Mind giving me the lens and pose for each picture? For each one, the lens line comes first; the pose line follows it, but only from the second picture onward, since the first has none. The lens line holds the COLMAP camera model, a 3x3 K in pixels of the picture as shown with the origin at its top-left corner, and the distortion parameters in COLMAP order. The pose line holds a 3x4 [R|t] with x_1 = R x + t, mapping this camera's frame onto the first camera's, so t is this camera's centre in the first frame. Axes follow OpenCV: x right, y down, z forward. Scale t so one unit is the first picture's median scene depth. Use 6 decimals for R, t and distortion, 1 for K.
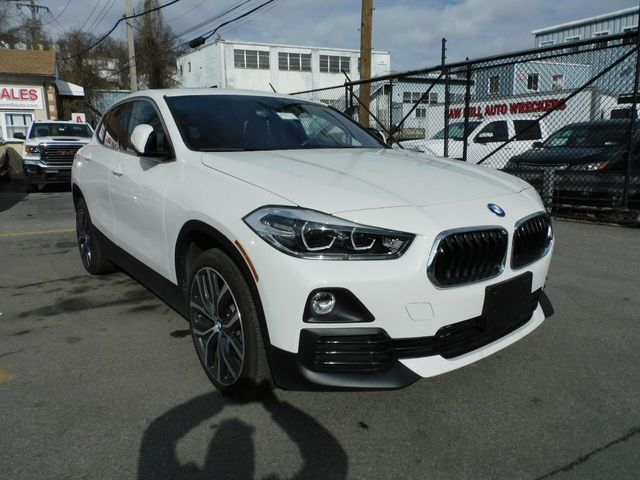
lens RADIAL K [[446.6, 0, 320.4], [0, 446.6, 242.8], [0, 0, 1]] dist [-0.003573, -0.002019]
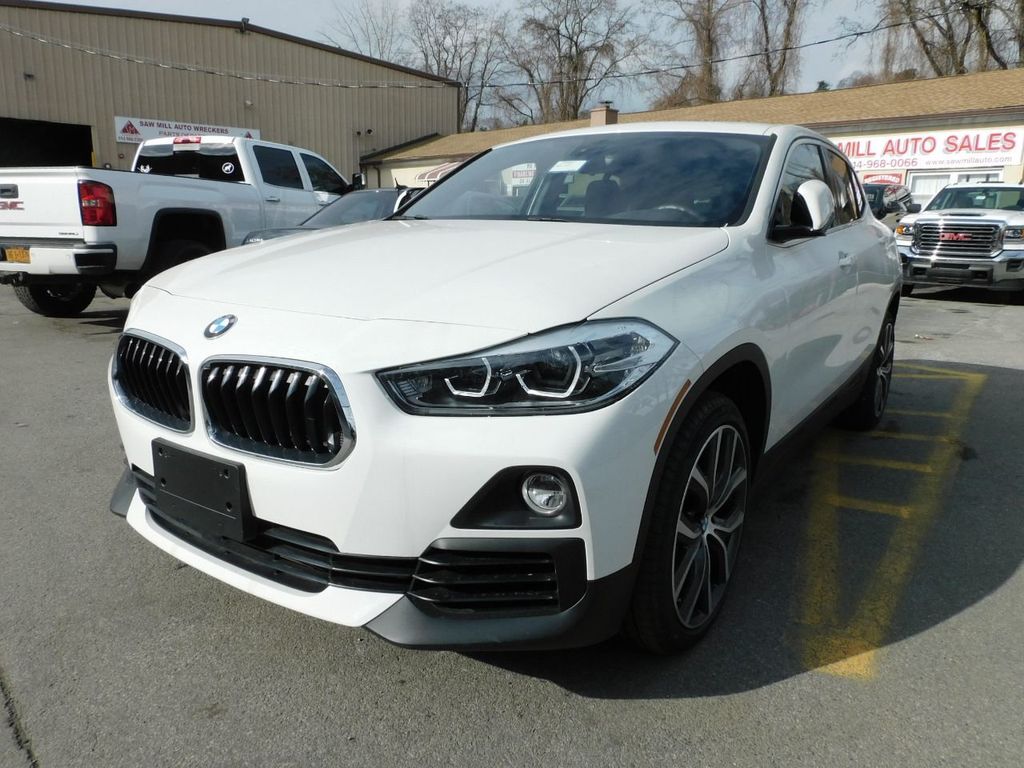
lens RADIAL K [[714.5, 0, 512.6], [0, 714.5, 388.4], [0, 0, 1]] dist [-0.003573, -0.002019]
pose [[0.291009, 0.226423, -0.929541, 0.135531], [-0.218432, 0.961654, 0.165861, -0.022726], [0.931451, 0.154774, 0.329308, 0.107288]]
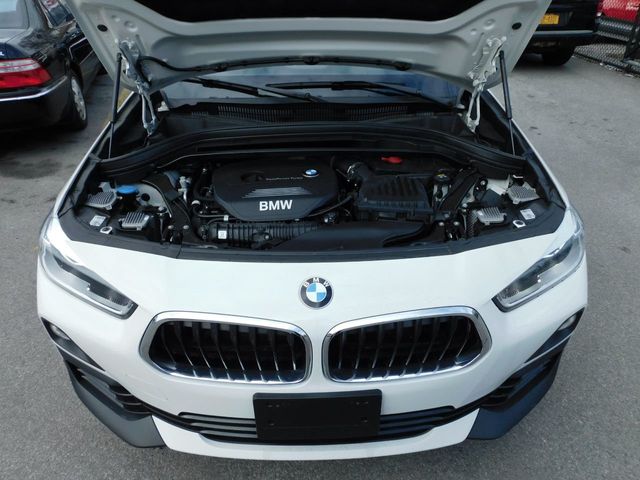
lens RADIAL K [[446.6, 0, 320.4], [0, 446.6, 242.8], [0, 0, 1]] dist [-0.003573, -0.002019]
pose [[0.800893, 0.325020, -0.502924, 0.068901], [-0.130619, 0.914474, 0.382982, -0.037190], [0.584388, -0.241037, 0.774850, 0.055734]]
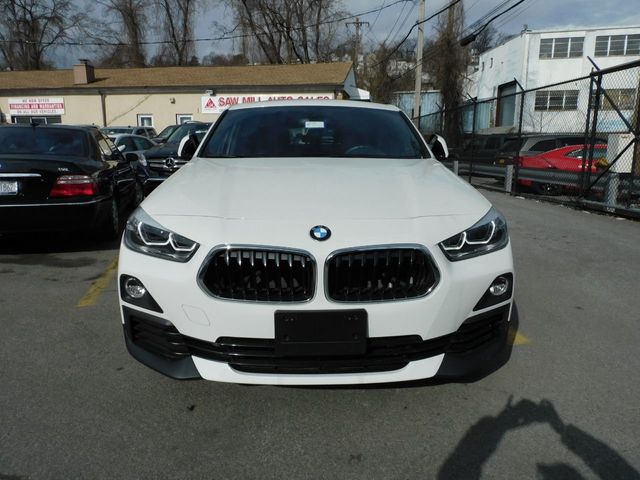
lens RADIAL K [[446.6, 0, 320.4], [0, 446.6, 242.8], [0, 0, 1]] dist [-0.003573, -0.002019]
pose [[0.803734, 0.138071, -0.578748, 0.093949], [-0.134770, 0.989667, 0.048943, -0.009961], [0.579525, 0.038661, 0.814037, 0.025632]]
